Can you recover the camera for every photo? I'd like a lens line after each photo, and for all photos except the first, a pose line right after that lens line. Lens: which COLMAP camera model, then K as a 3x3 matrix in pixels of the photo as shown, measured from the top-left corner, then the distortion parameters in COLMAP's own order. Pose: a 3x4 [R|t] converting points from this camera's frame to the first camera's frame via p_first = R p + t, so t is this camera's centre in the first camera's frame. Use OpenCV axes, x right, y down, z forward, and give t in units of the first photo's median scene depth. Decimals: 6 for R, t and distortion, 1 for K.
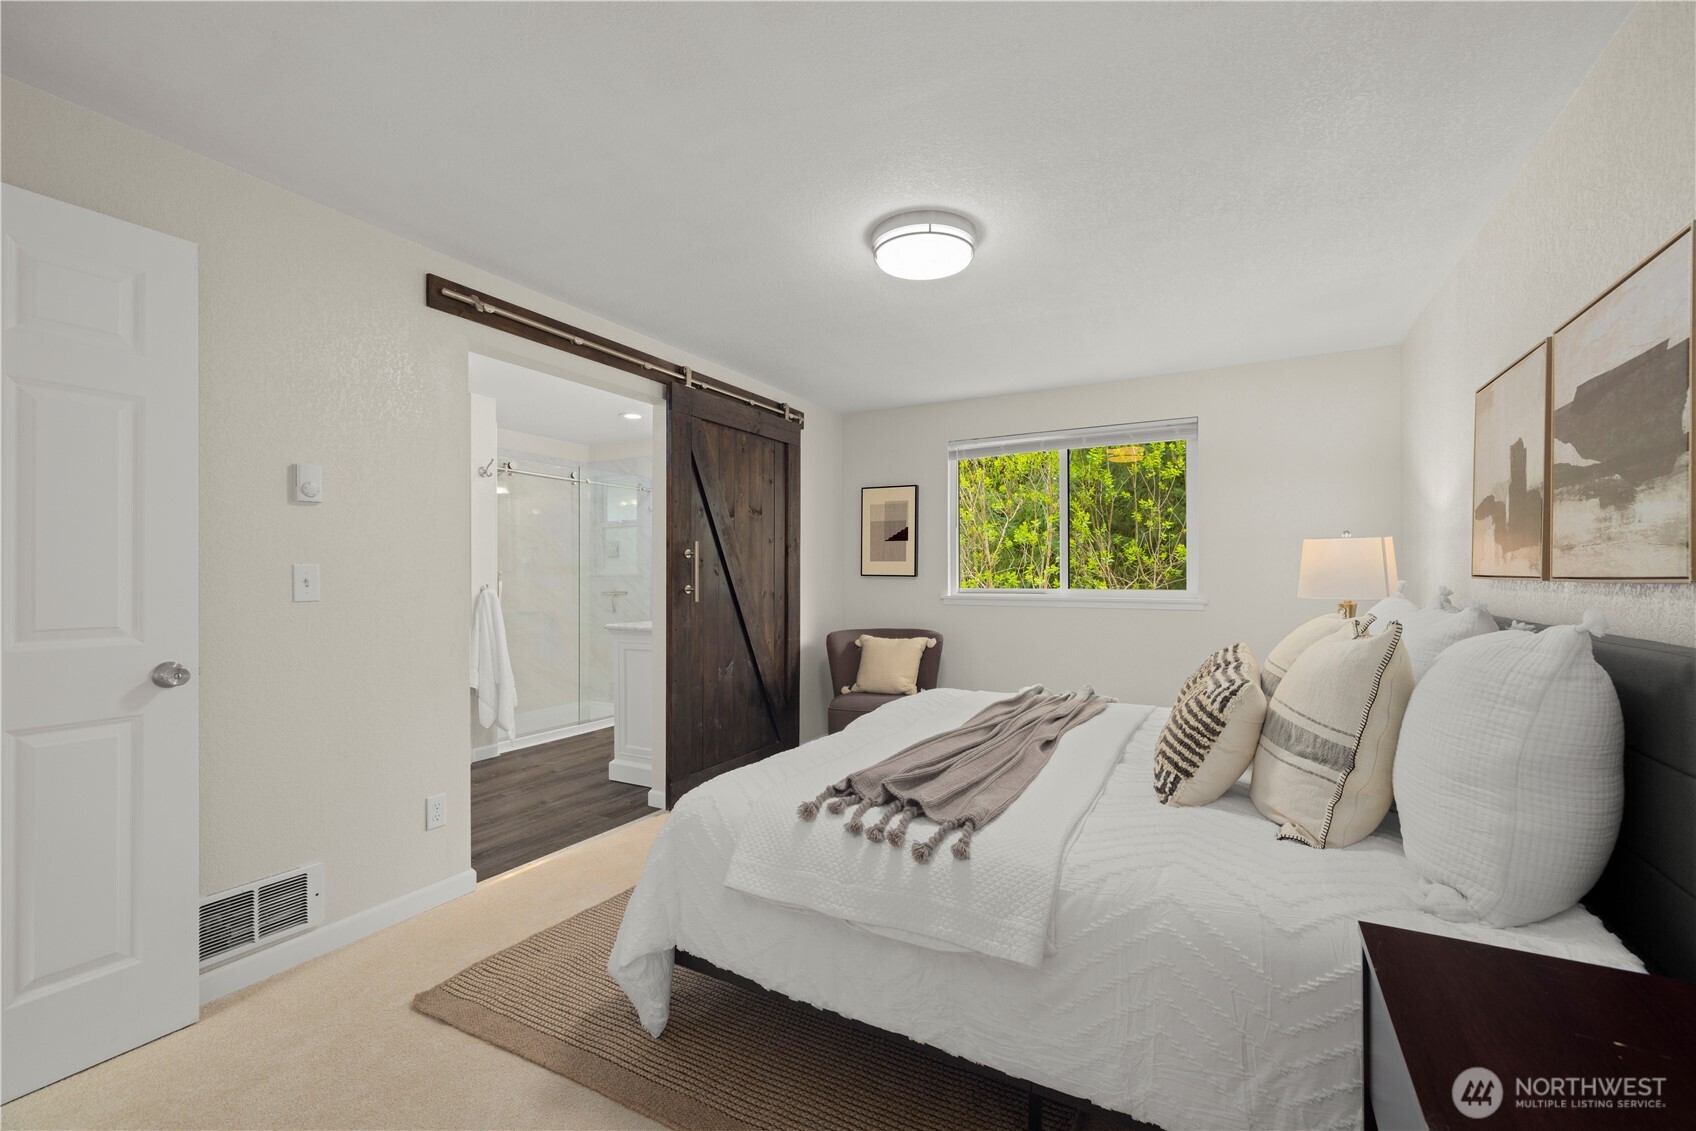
lens RADIAL K [[728.7, 0, 851.8], [0, 728.7, 577.3], [0, 0, 1]] dist [0.001254, 0.001265]
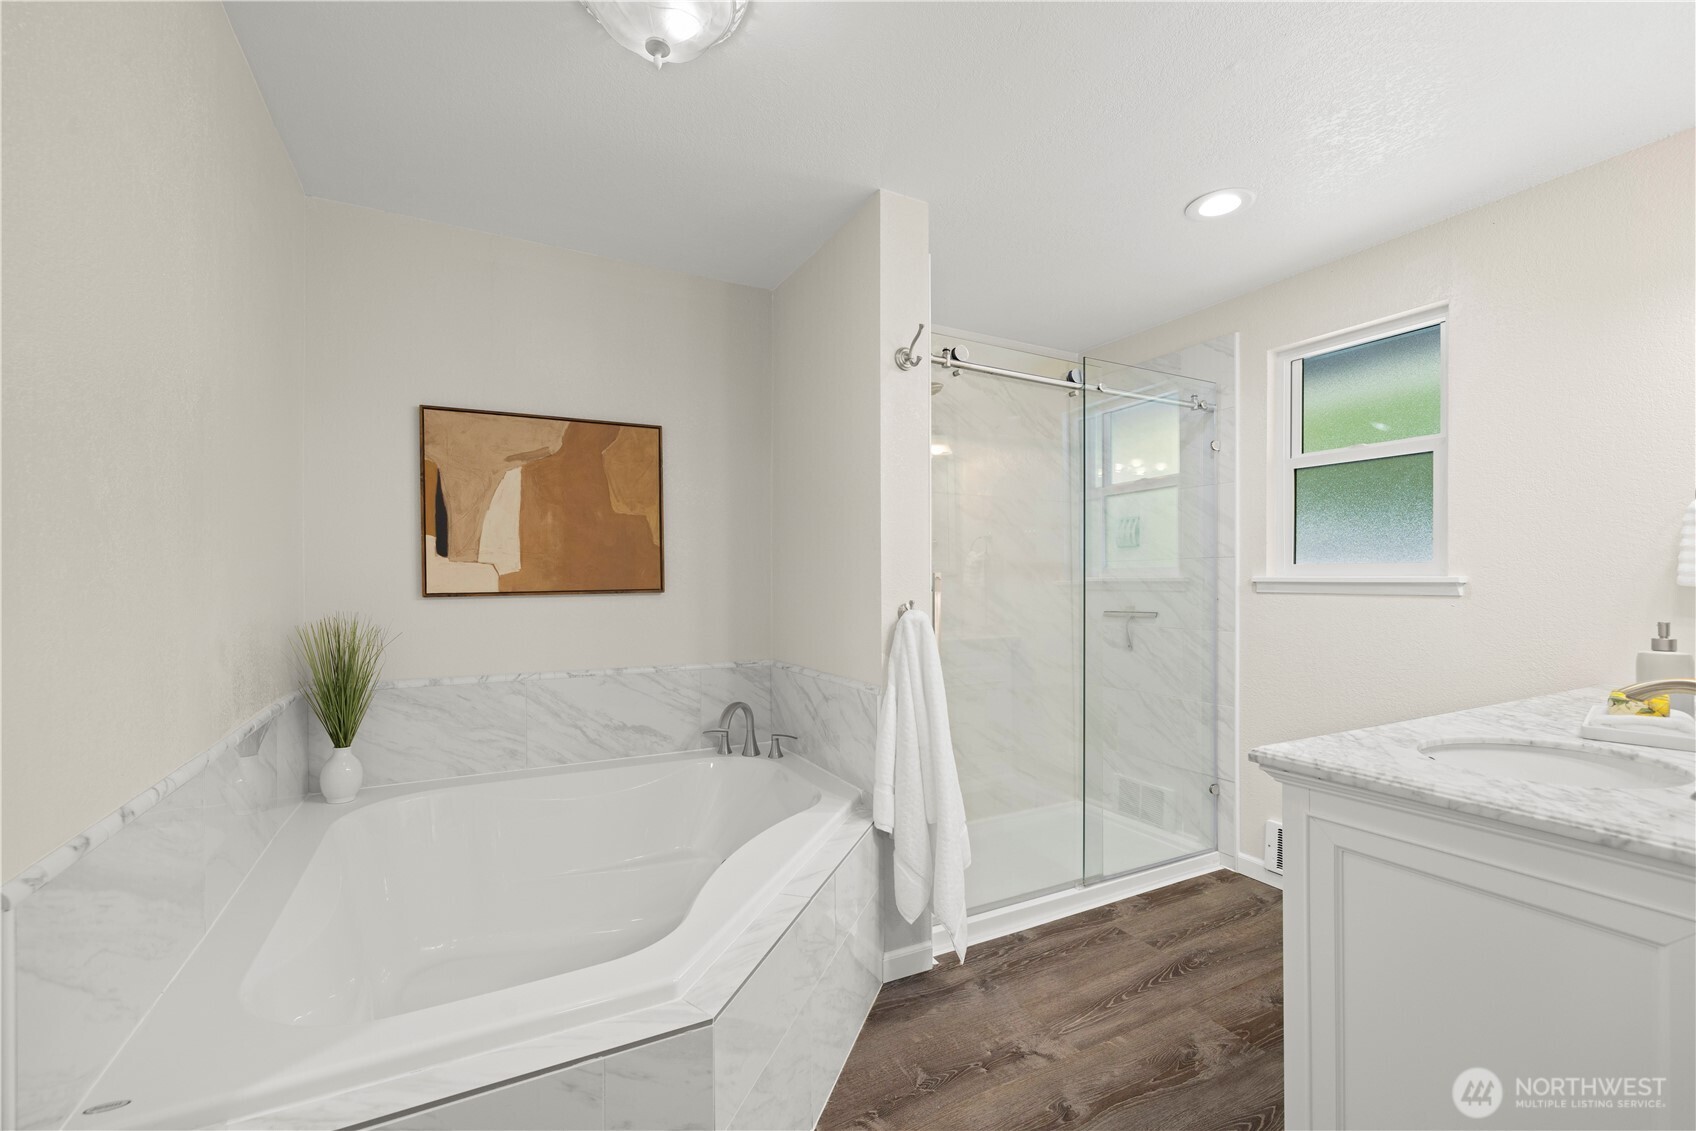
lens RADIAL K [[728.7, 0, 847.9], [0, 728.7, 574.4], [0, 0, 1]] dist [0.001254, 0.001265]
pose [[0.841882, -0.001419, -0.539660, -0.284667], [-0.003330, 0.999964, -0.007824, -0.003299], [0.539651, 0.008384, 0.841847, 0.588661]]
